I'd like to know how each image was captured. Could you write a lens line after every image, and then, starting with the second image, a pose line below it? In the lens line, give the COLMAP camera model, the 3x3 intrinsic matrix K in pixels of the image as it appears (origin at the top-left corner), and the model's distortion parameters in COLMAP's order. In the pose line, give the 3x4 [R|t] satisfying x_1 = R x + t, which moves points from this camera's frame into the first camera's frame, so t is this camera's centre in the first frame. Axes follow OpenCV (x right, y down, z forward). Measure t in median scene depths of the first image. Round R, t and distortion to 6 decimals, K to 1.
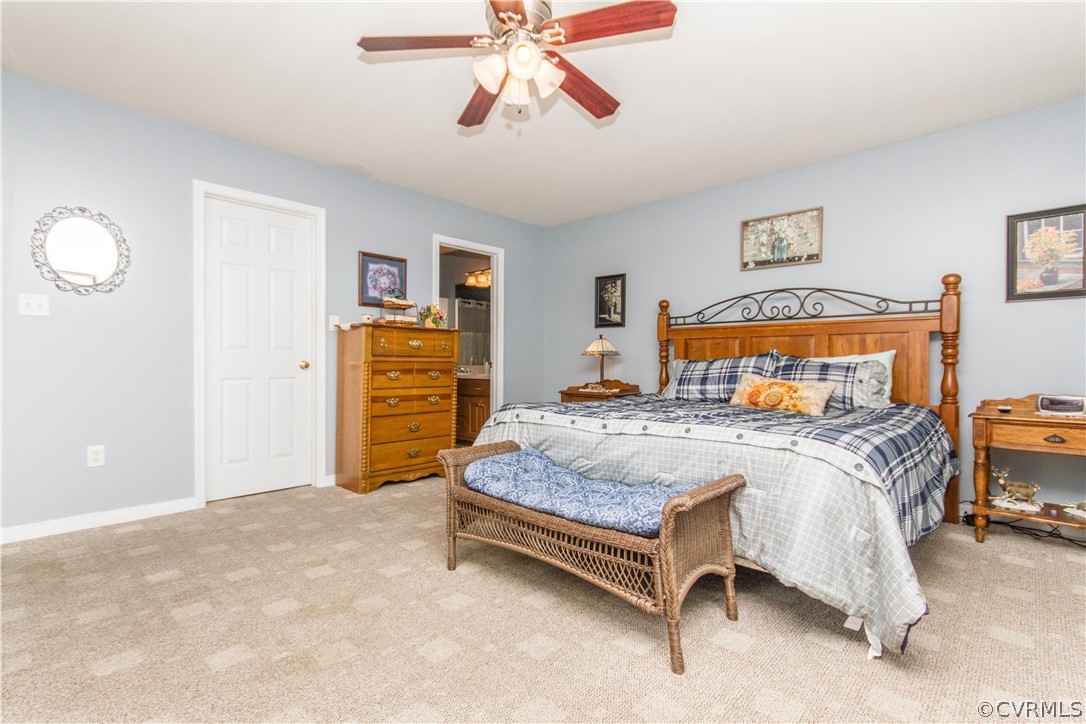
lens RADIAL K [[517.1, 0, 542.0], [0, 517.1, 363.2], [0, 0, 1]] dist [0.008753, -0.000634]
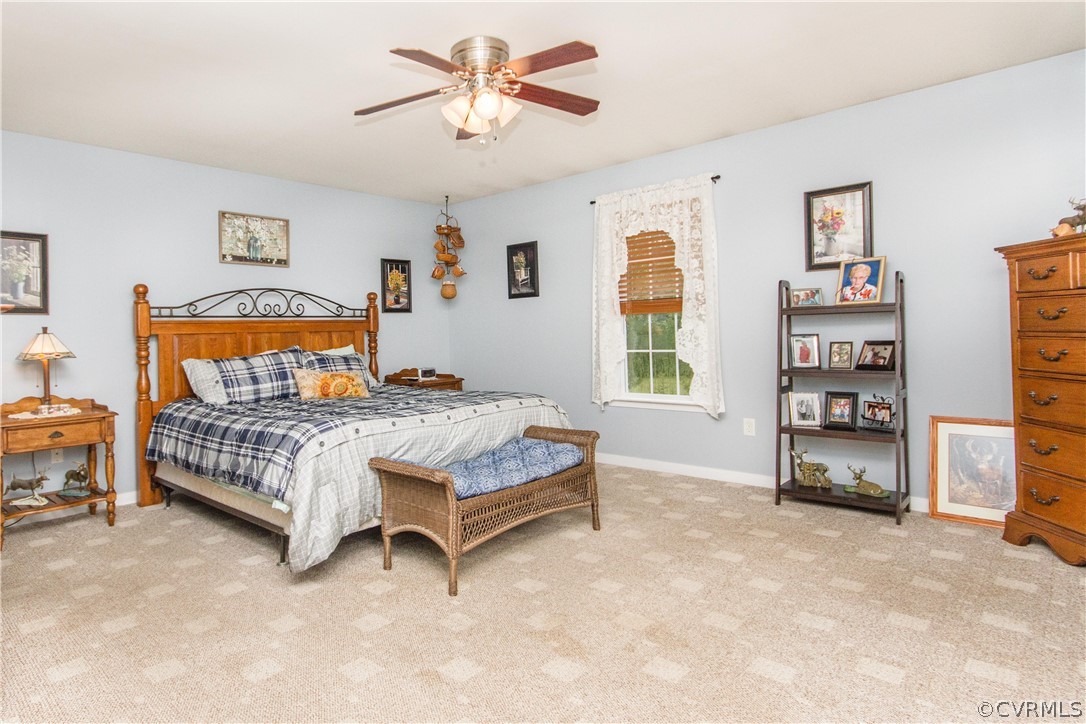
lens RADIAL K [[517.1, 0, 528.1], [0, 517.1, 333.2], [0, 0, 1]] dist [0.008753, -0.000634]
pose [[0.043456, 0.003052, 0.999051, -0.569507], [0.027419, 0.999615, -0.004247, -0.031663], [-0.998679, 0.027577, 0.043356, 0.423848]]
